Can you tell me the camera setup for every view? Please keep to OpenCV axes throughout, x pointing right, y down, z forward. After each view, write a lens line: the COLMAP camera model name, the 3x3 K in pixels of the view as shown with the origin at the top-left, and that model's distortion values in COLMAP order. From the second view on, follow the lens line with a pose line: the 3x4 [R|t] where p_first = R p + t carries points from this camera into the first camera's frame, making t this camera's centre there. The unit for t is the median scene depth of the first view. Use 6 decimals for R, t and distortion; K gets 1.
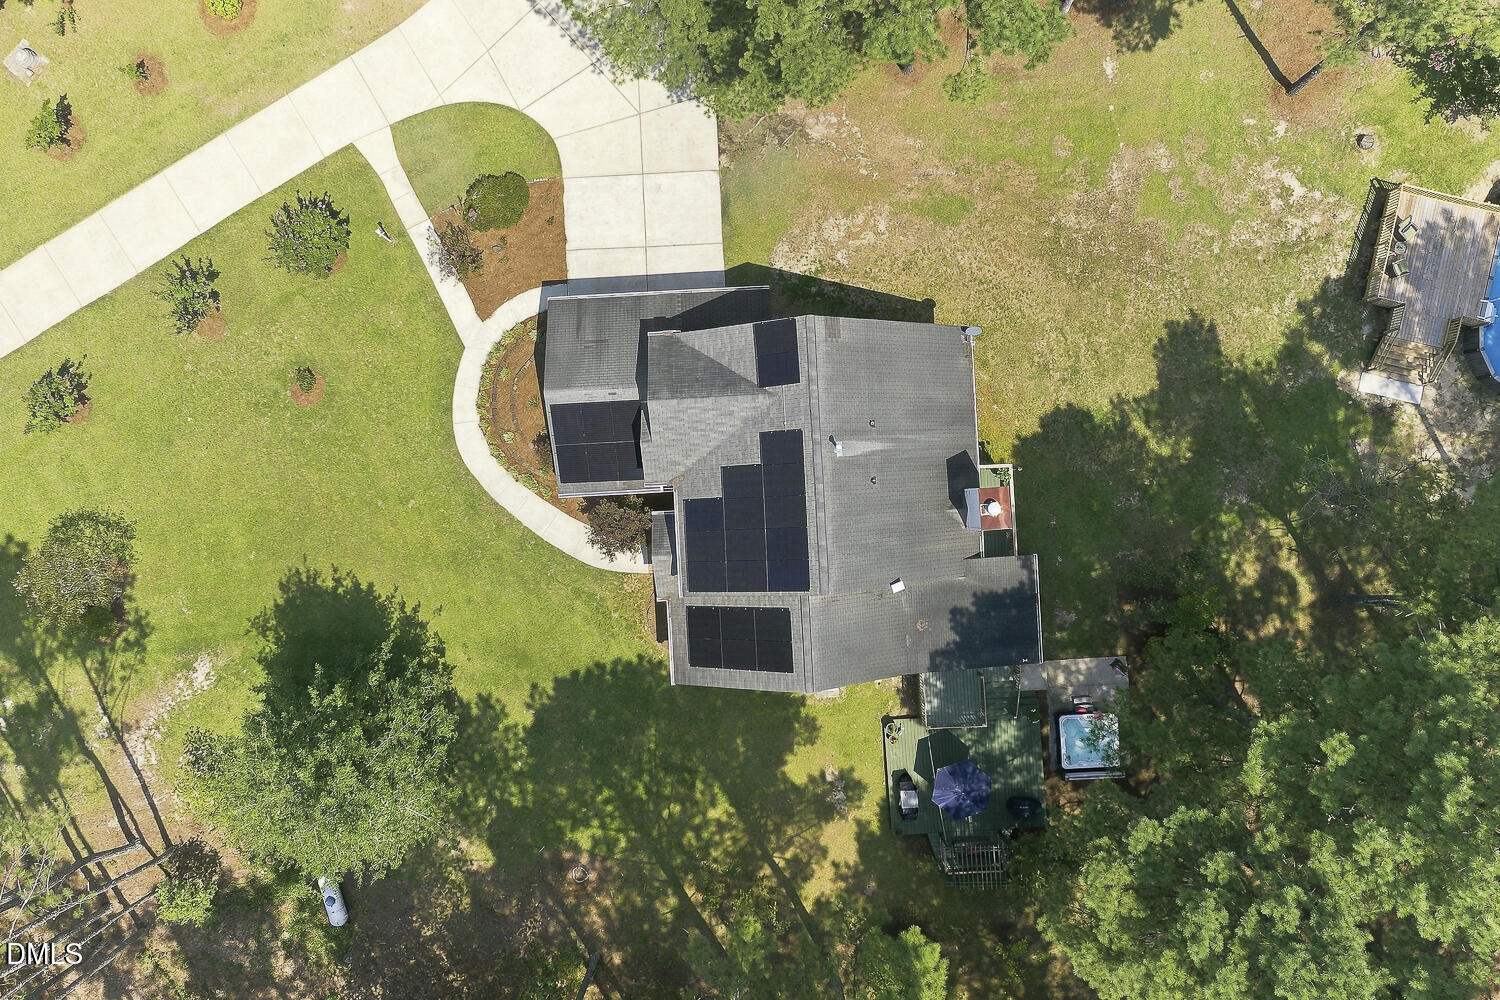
lens RADIAL K [[1232.8, 0, 754.1], [0, 1232.8, 502.9], [0, 0, 1]] dist [0.003176, -0.014310]
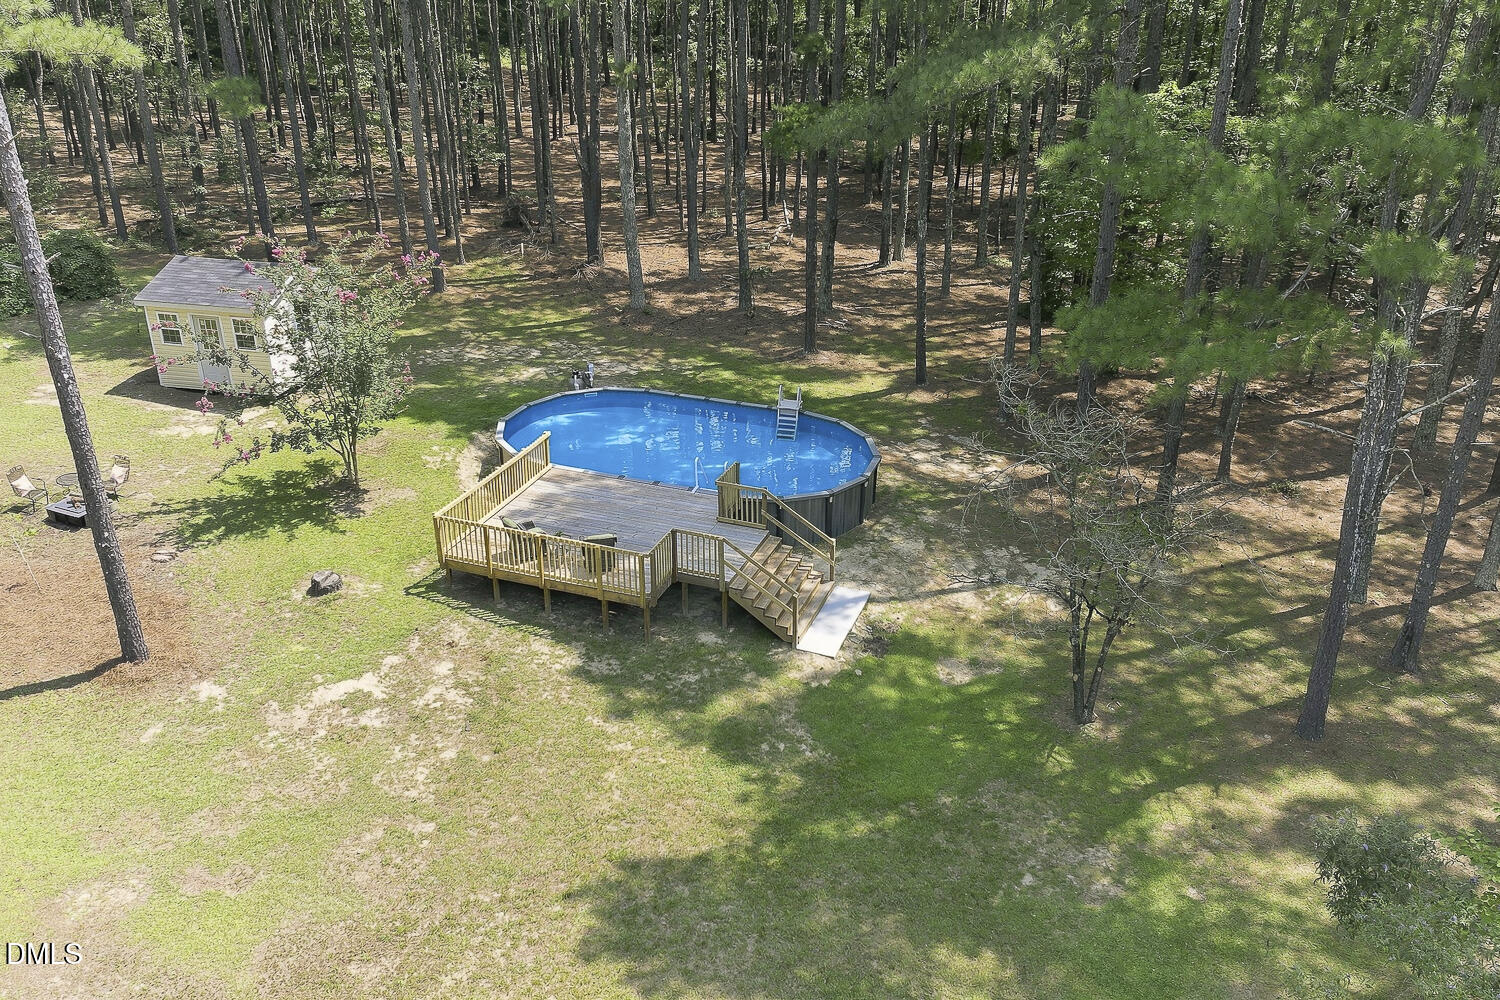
lens RADIAL K [[1232.8, 0, 744.9], [0, 1232.8, 499.6], [0, 0, 1]] dist [0.003176, -0.014310]
pose [[0.138966, -0.426239, 0.893873, 0.101458], [0.990182, 0.073562, -0.118862, -0.075305], [-0.015091, 0.901615, 0.432277, 0.765693]]
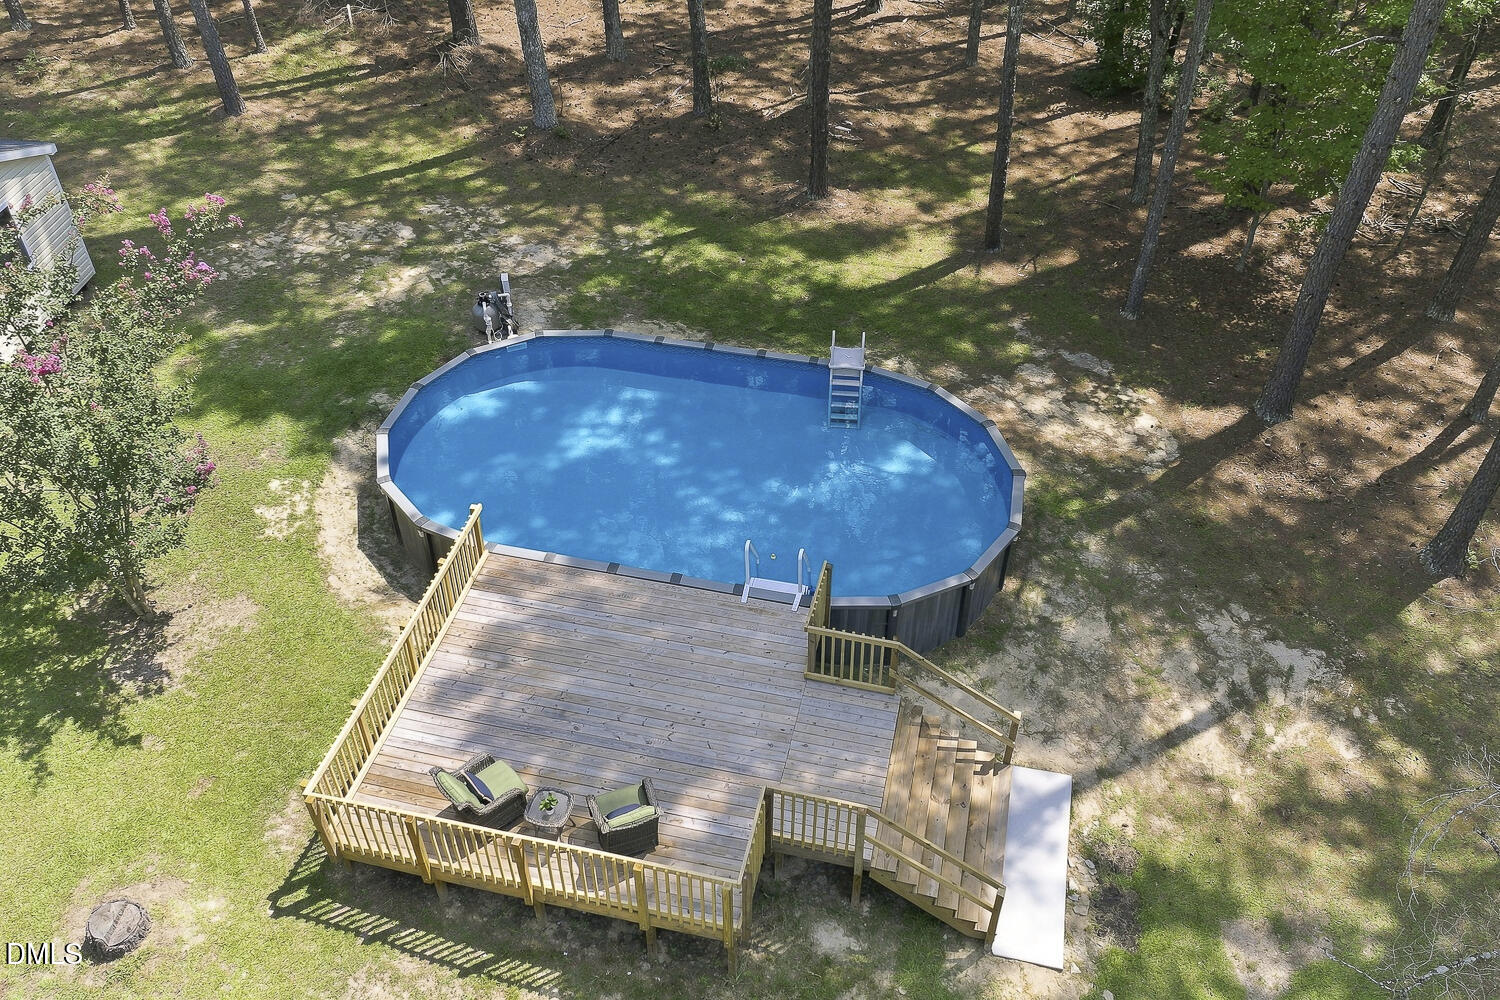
lens RADIAL K [[1232.8, 0, 754.5], [0, 1232.8, 506.1], [0, 0, 1]] dist [0.003176, -0.014310]
pose [[0.005889, -0.663566, 0.748095, 0.367144], [0.999896, 0.013730, 0.004307, -0.163365], [-0.013129, 0.747992, 0.663578, 0.768824]]
